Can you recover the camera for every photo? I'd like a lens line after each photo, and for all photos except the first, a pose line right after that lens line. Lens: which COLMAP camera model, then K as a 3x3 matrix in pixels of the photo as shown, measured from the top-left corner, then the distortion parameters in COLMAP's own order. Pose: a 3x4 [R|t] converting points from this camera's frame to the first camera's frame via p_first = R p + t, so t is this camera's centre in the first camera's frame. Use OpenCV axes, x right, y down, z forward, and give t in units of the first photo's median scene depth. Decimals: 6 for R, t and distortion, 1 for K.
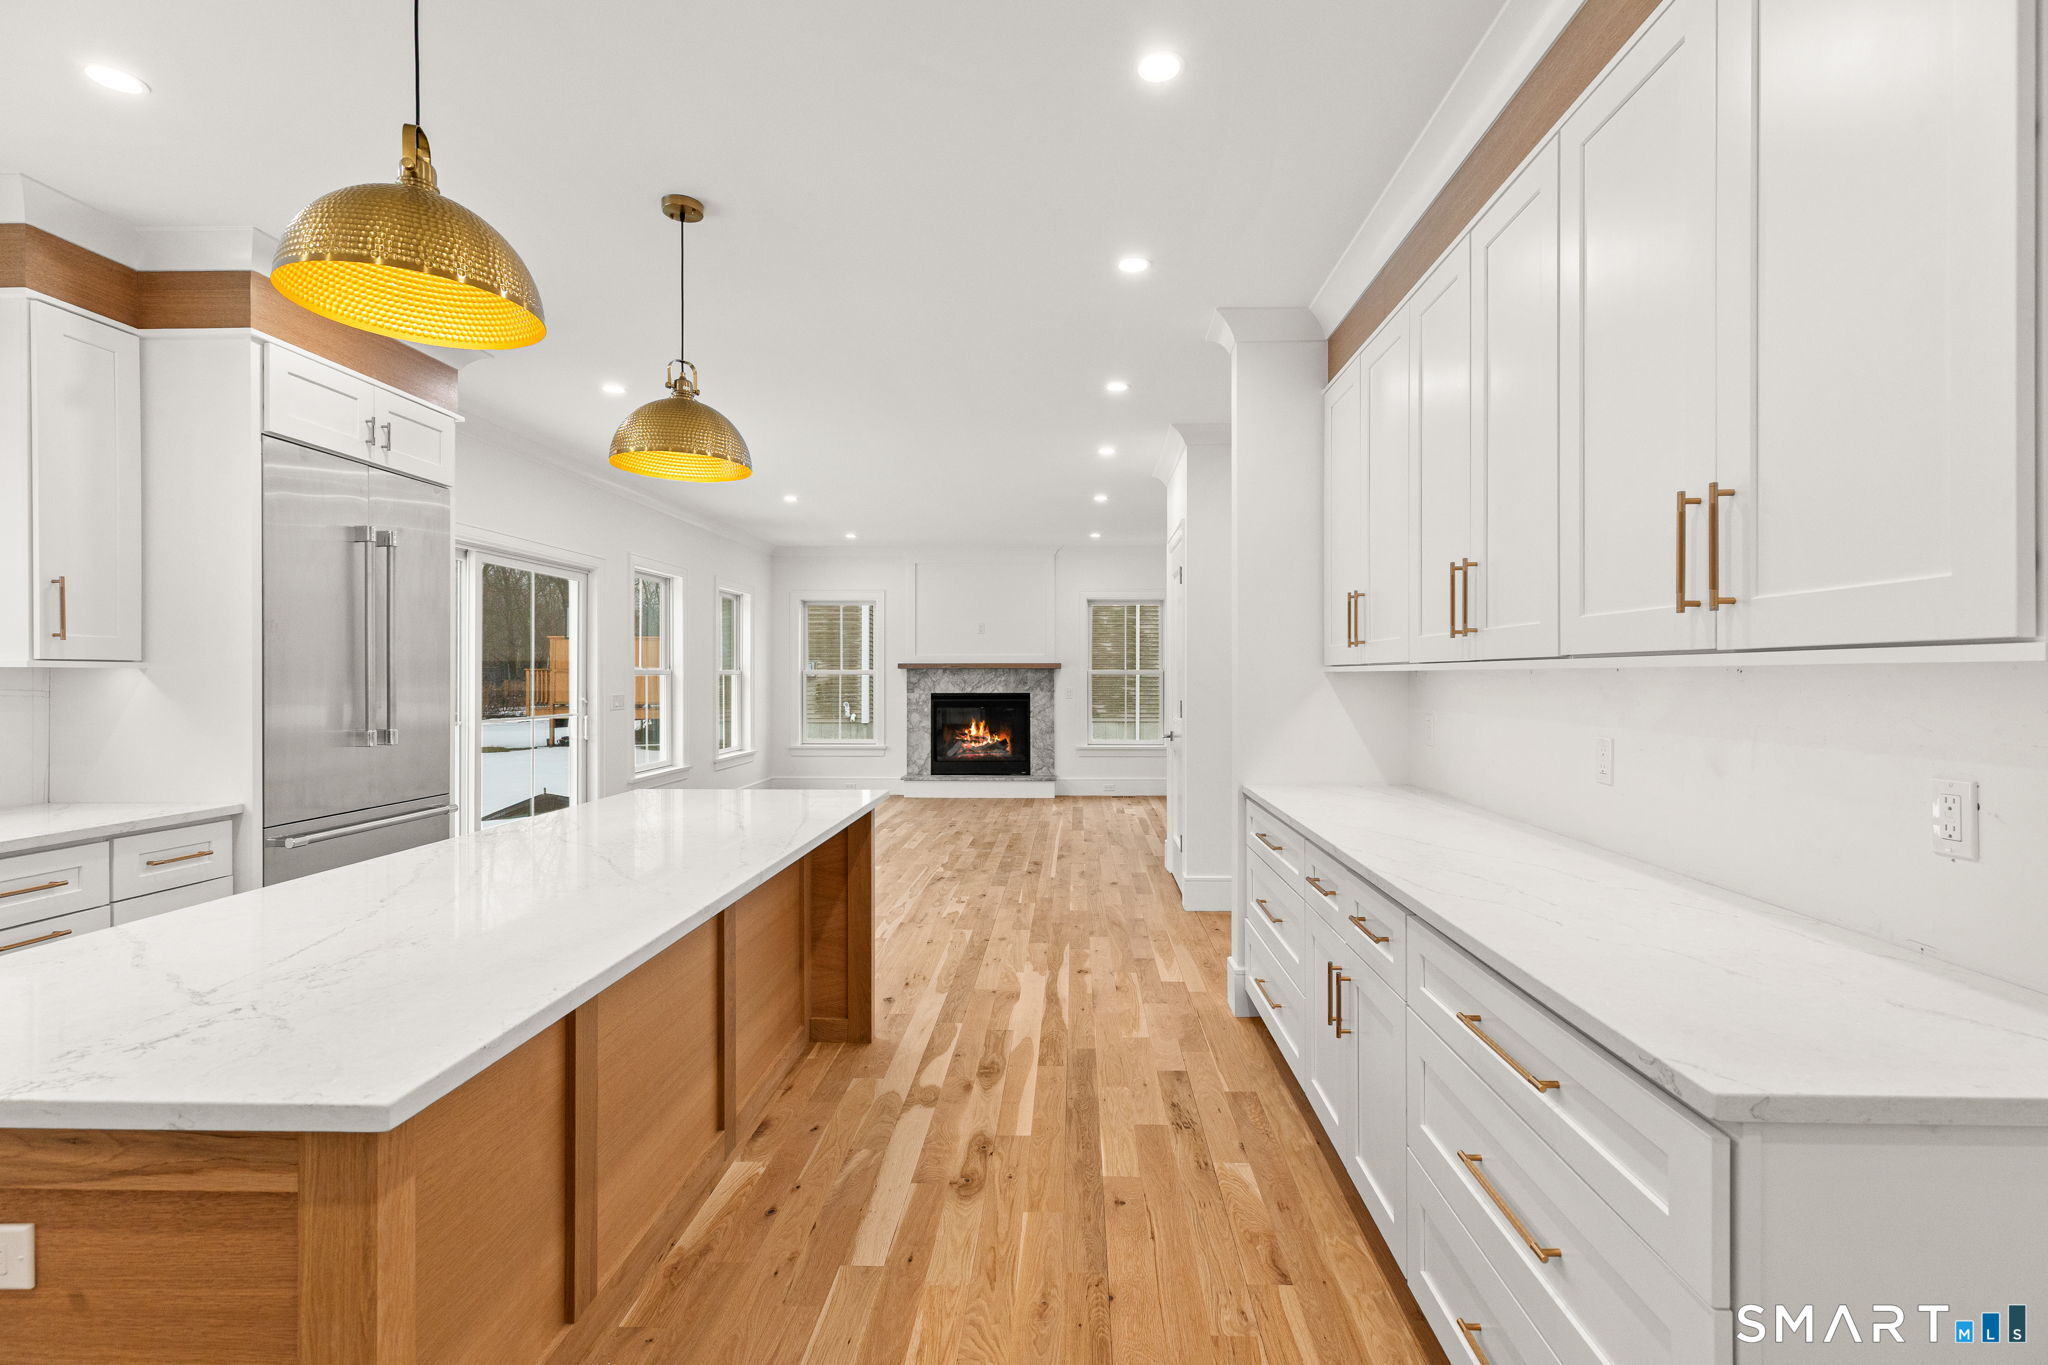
lens RADIAL K [[924.0, 0, 1026.7], [0, 924.0, 682.1], [0, 0, 1]] dist [0.008384, -0.000256]
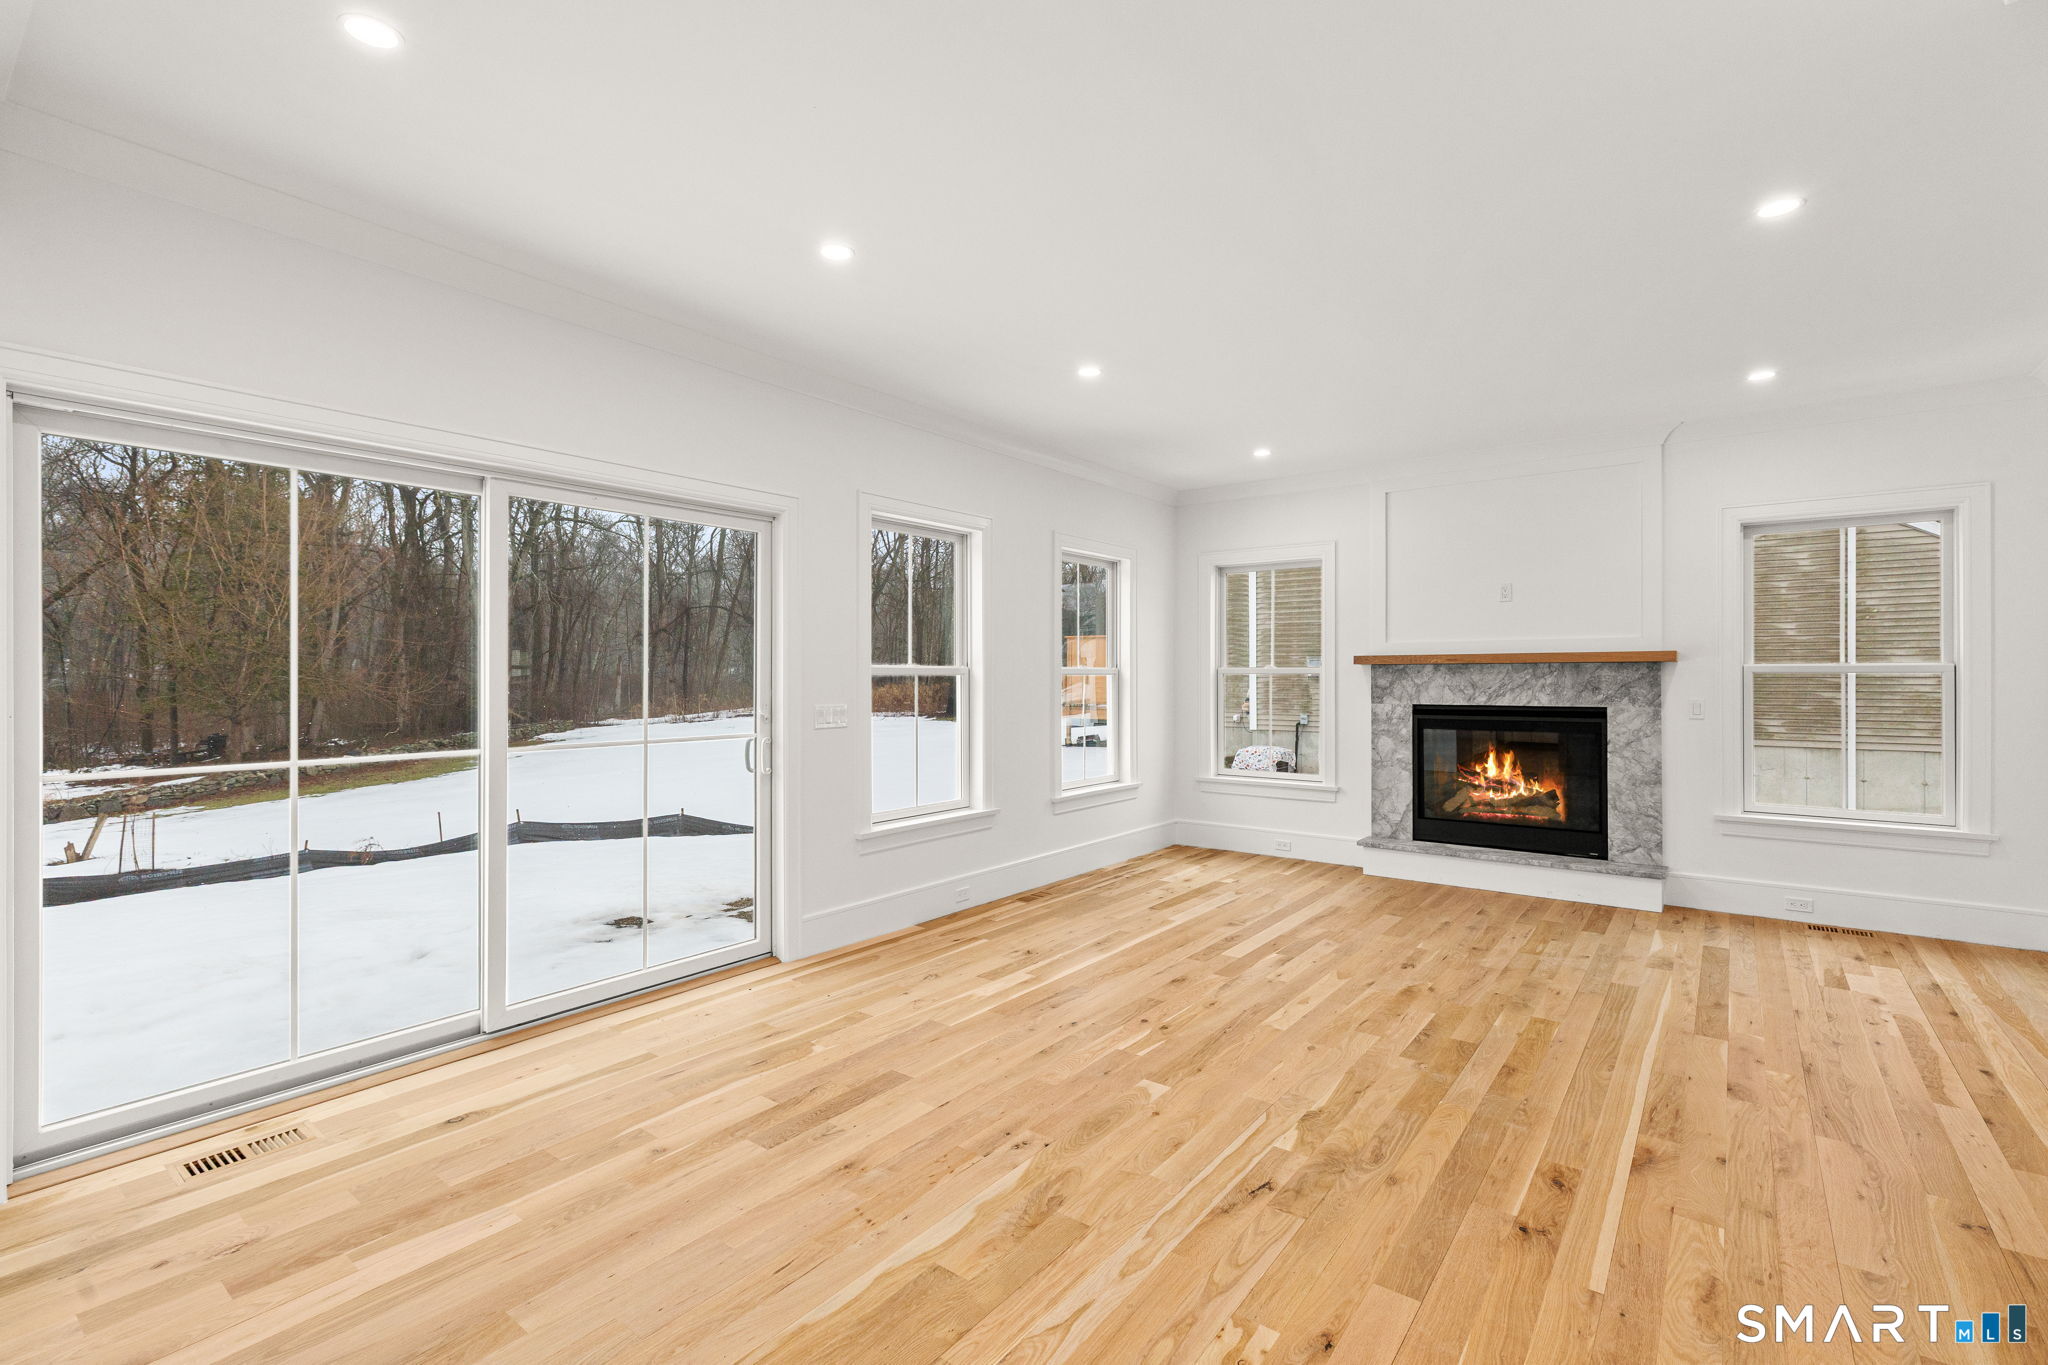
lens RADIAL K [[924.0, 0, 1023.6], [0, 924.0, 675.5], [0, 0, 1]] dist [0.008384, -0.000256]
pose [[0.826277, -0.001296, -0.563262, 0.027076], [-0.002647, 0.999977, -0.006184, -0.002578], [0.563258, 0.006601, 0.826255, 0.359063]]
